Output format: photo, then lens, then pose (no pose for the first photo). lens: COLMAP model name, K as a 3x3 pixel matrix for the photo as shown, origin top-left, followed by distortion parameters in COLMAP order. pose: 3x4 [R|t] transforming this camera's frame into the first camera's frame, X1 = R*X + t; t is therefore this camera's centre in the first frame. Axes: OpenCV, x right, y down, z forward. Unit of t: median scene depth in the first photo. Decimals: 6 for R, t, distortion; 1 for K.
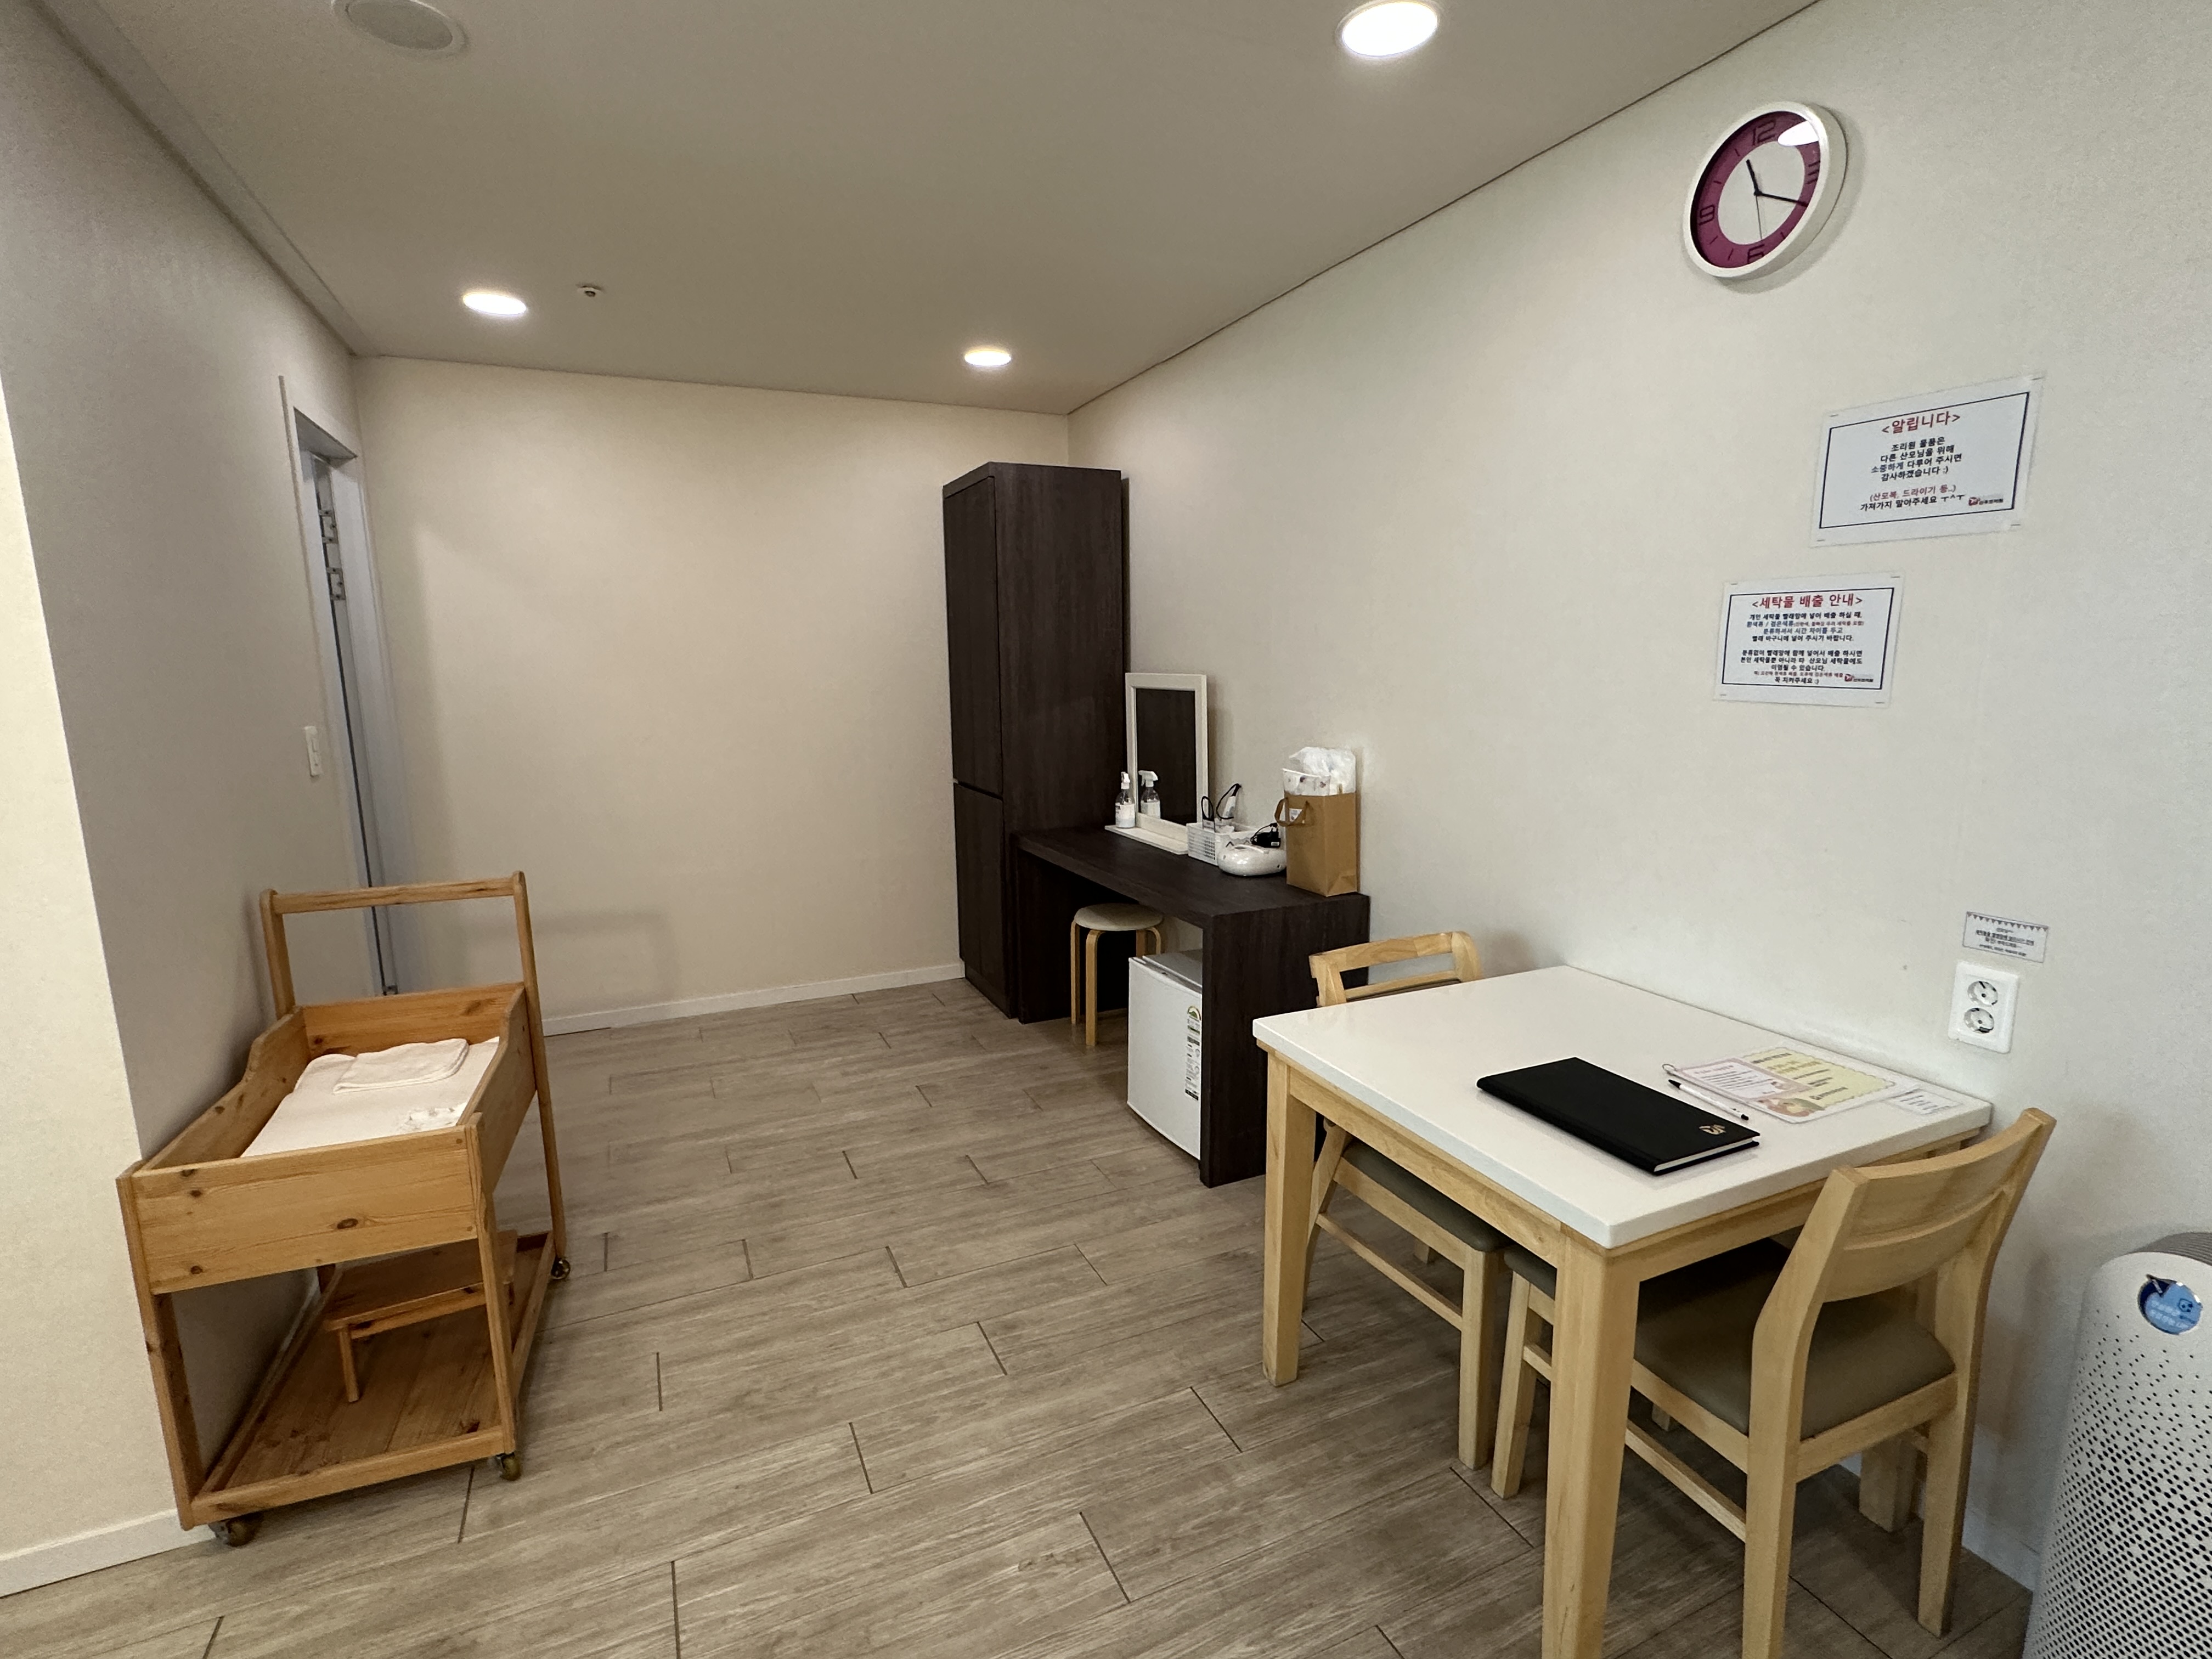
lens RADIAL K [[1047.3, 0, 1109.7], [0, 1047.3, 832.3], [0, 0, 1]] dist [-0.000710, -0.000052]
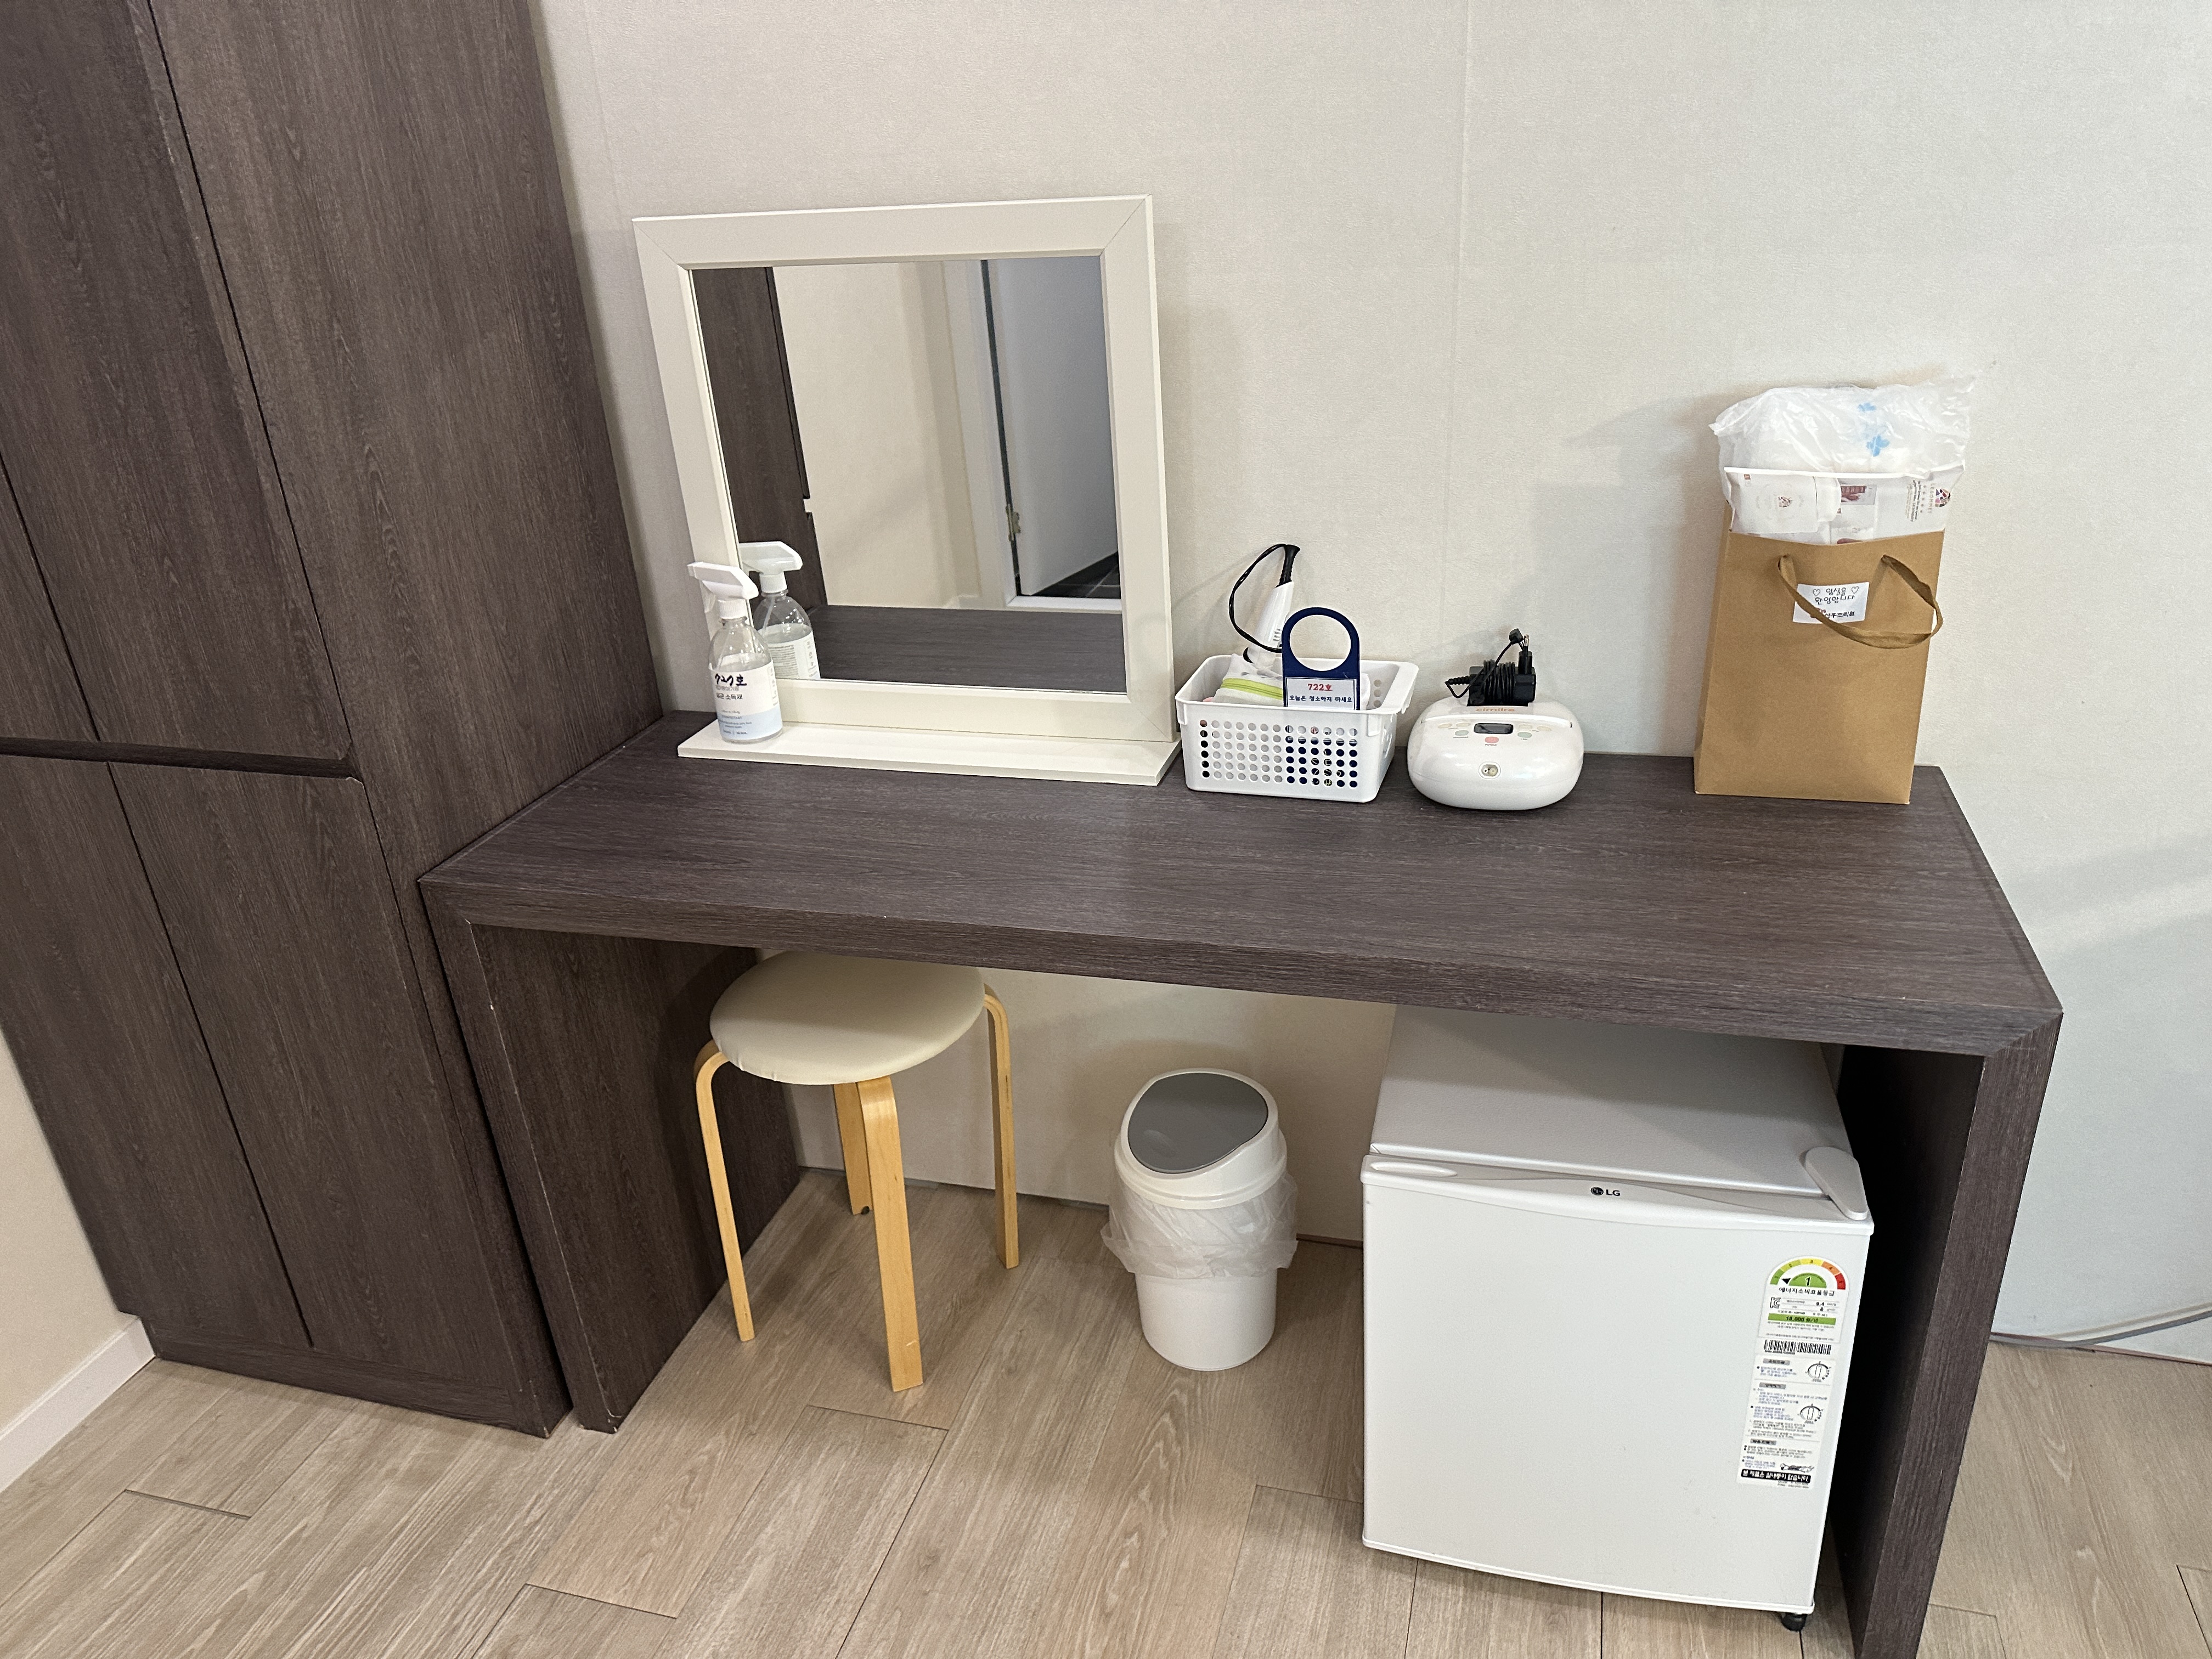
lens RADIAL K [[1543.4, 0, 1102.8], [0, 1543.4, 830.1], [0, 0, 1]] dist [0.012701, -0.005370]
pose [[0.657804, -0.332562, 0.675793, -0.376909], [0.175027, 0.940174, 0.292298, -0.150295], [-0.732571, -0.073993, 0.676657, 0.937351]]
